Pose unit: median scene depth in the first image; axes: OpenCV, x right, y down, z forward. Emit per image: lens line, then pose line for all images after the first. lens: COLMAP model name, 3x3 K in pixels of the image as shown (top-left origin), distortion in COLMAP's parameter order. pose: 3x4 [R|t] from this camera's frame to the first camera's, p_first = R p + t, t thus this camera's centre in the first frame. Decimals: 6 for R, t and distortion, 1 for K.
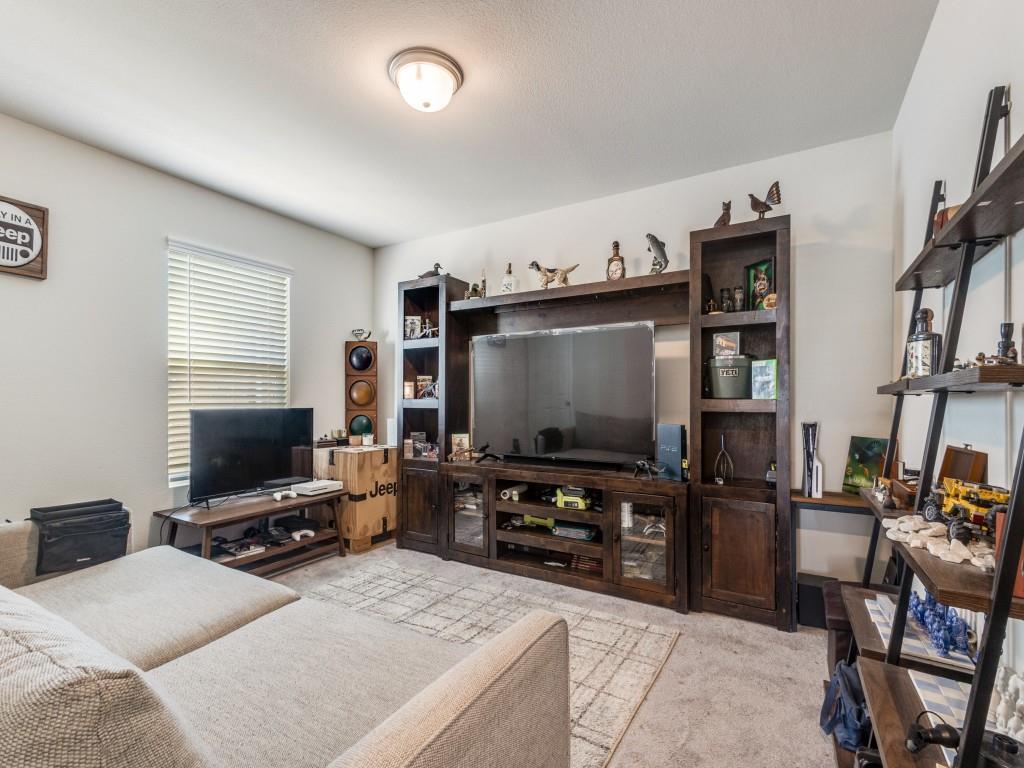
lens RADIAL K [[476.4, 0, 513.6], [0, 476.4, 391.1], [0, 0, 1]] dist [0.018986, -0.004054]
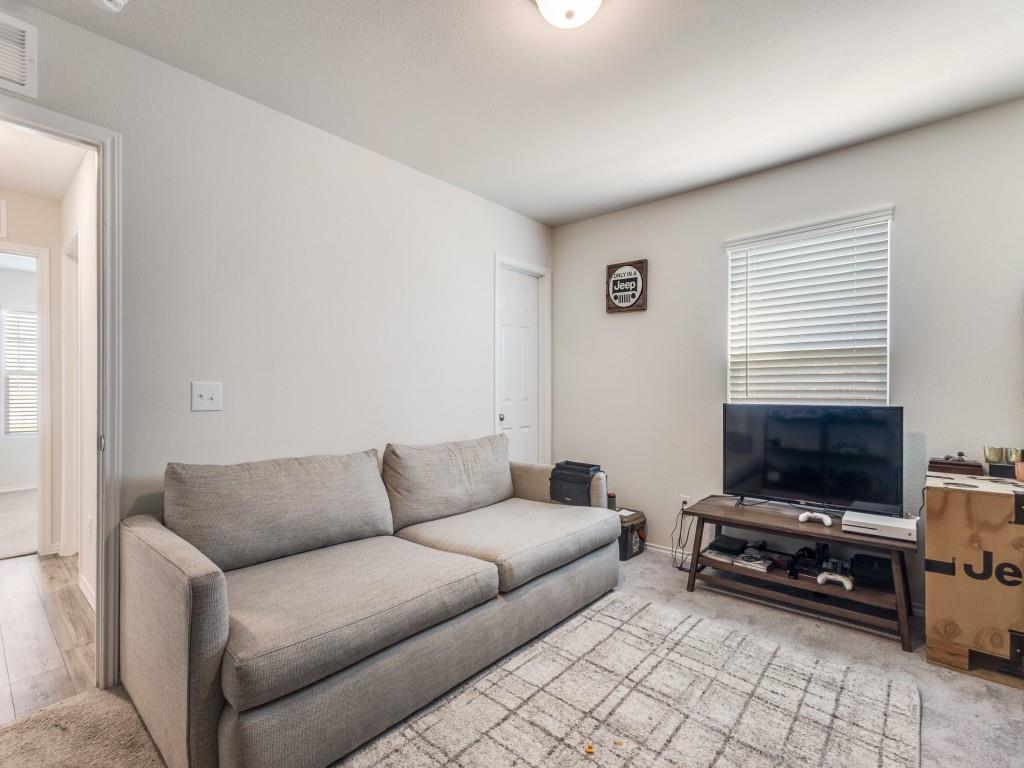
lens RADIAL K [[476.4, 0, 514.7], [0, 476.4, 389.5], [0, 0, 1]] dist [0.018986, -0.004054]
pose [[-0.175511, -0.004218, -0.984468, 0.387219], [0.016269, 0.999842, -0.007184, 0.007435], [0.984343, -0.017278, -0.175415, 0.692463]]
